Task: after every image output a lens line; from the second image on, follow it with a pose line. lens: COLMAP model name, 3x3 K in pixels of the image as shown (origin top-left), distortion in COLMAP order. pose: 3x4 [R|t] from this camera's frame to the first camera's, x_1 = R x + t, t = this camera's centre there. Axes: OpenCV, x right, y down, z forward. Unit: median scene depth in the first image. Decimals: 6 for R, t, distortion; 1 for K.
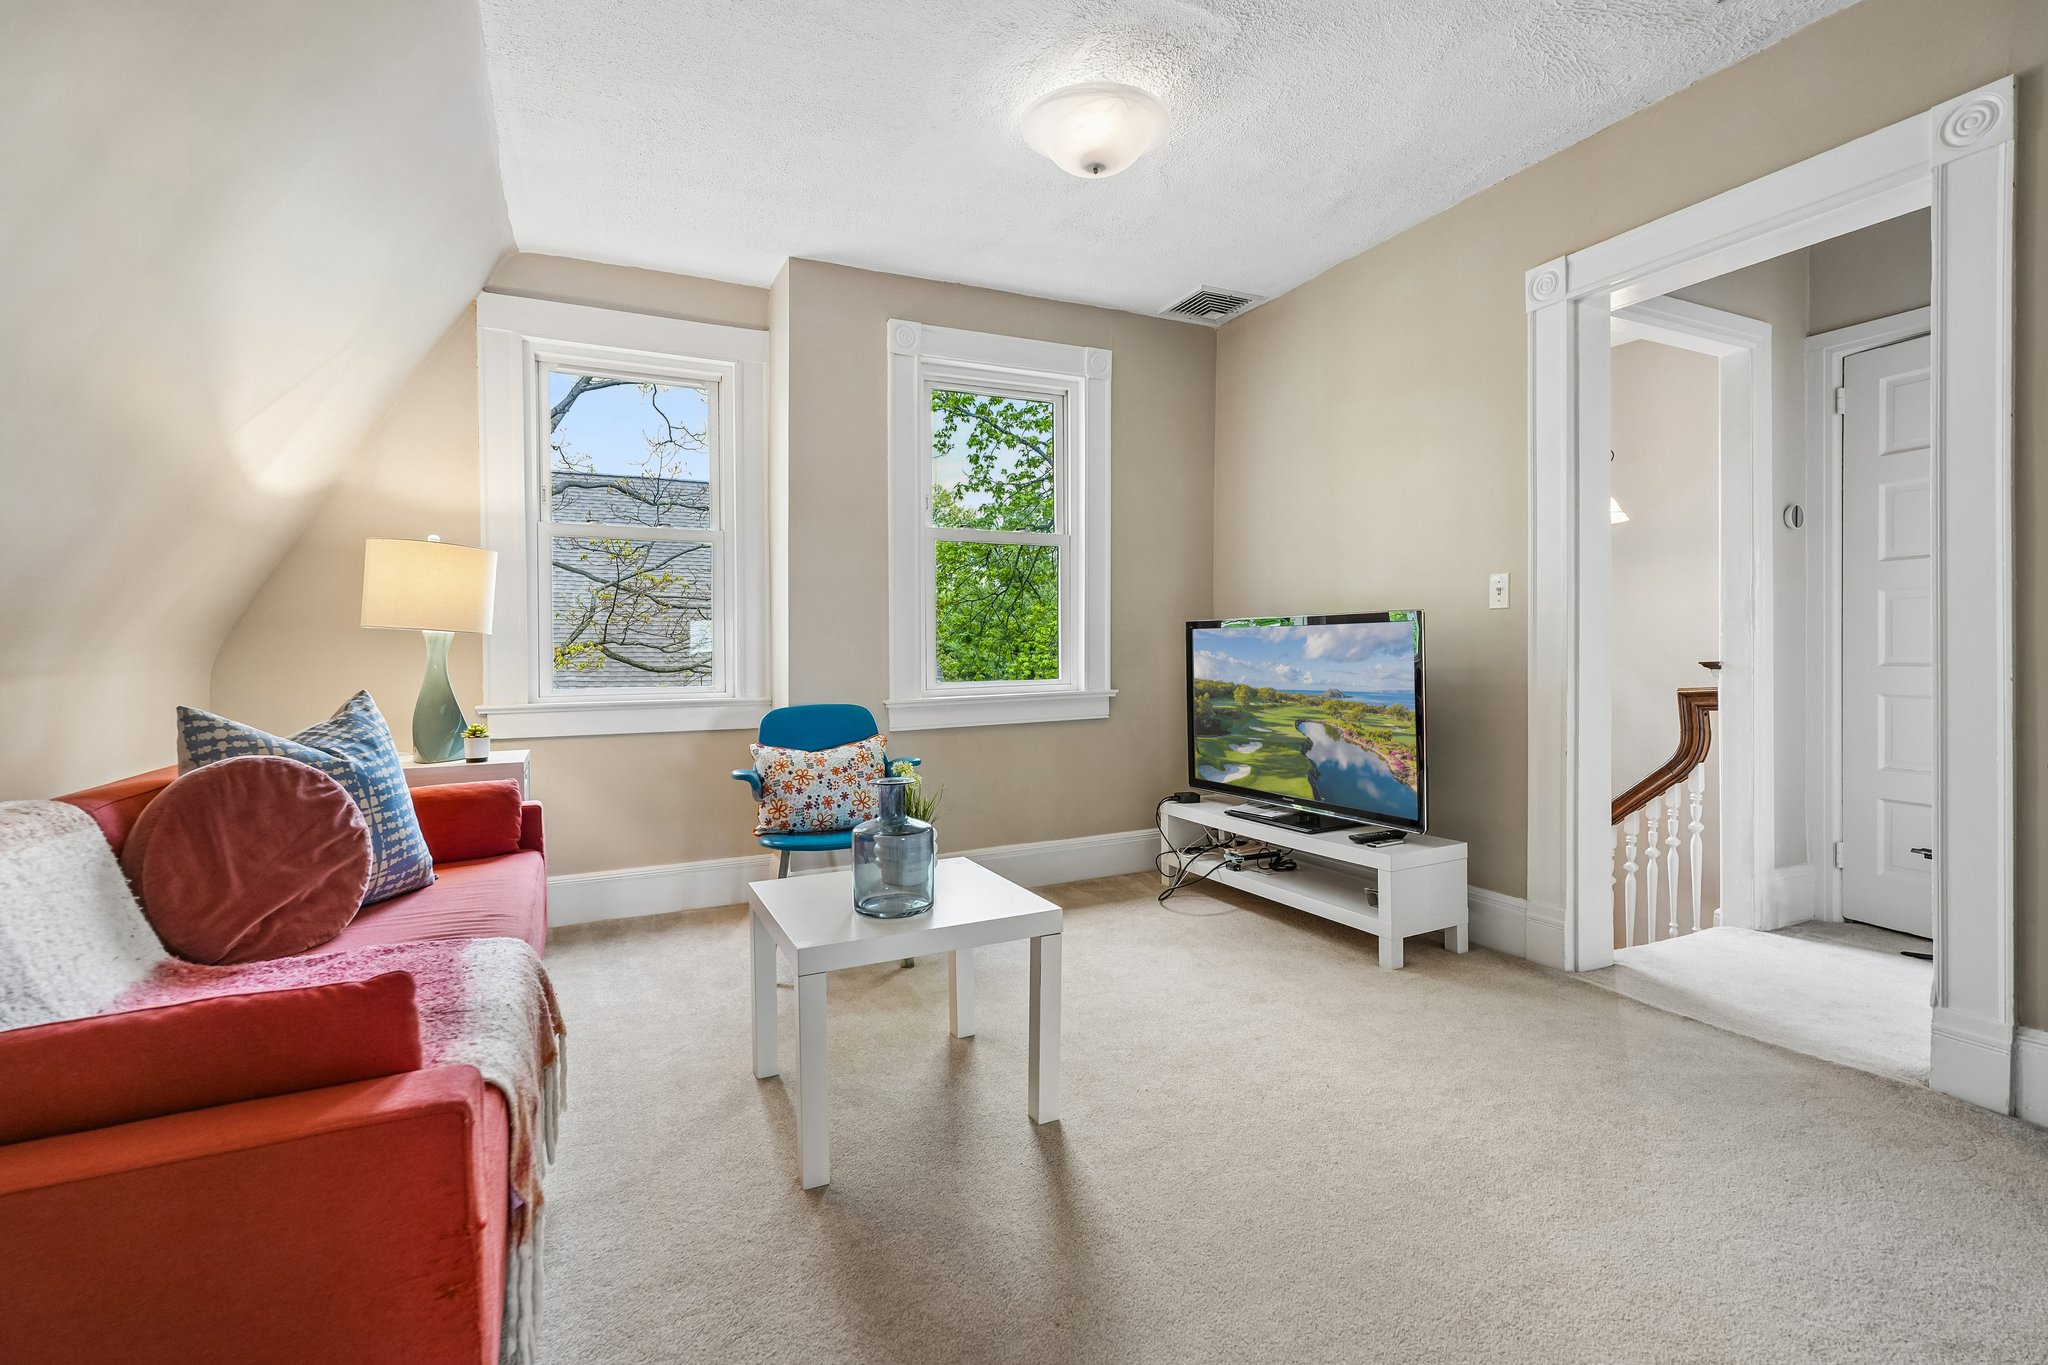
lens RADIAL K [[916.0, 0, 1026.5], [0, 916.0, 663.1], [0, 0, 1]] dist [-0.000564, 0.001730]
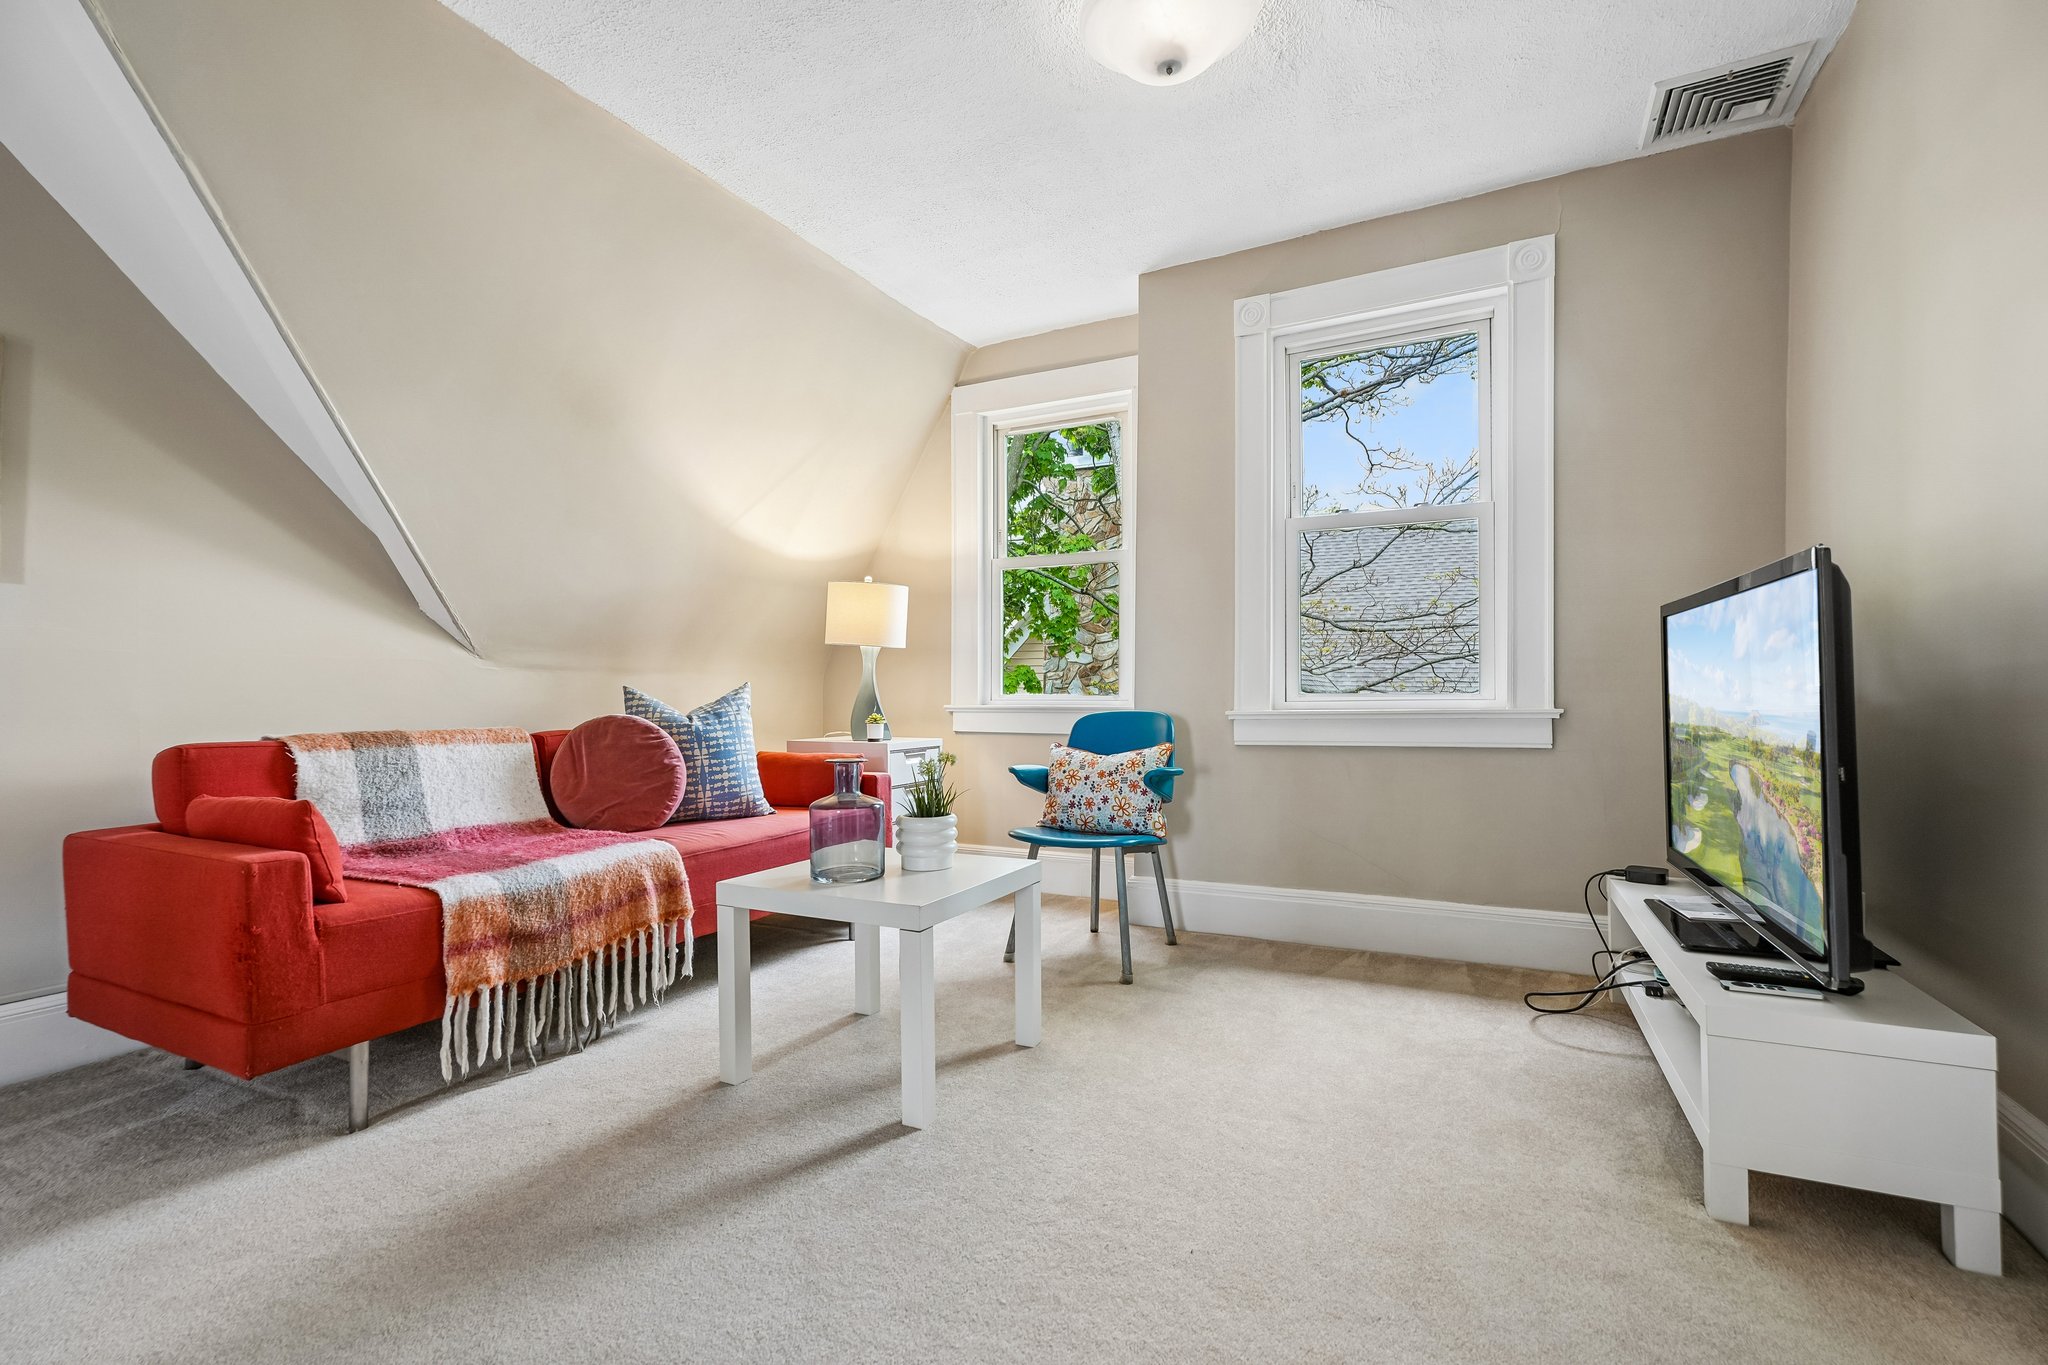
lens RADIAL K [[916.0, 0, 1019.0], [0, 916.0, 686.0], [0, 0, 1]] dist [-0.000564, 0.001730]
pose [[0.603344, 0.002444, -0.797477, 0.541191], [-0.013245, 0.999888, -0.006957, 0.028933], [0.797371, 0.014761, 0.603309, 0.319025]]
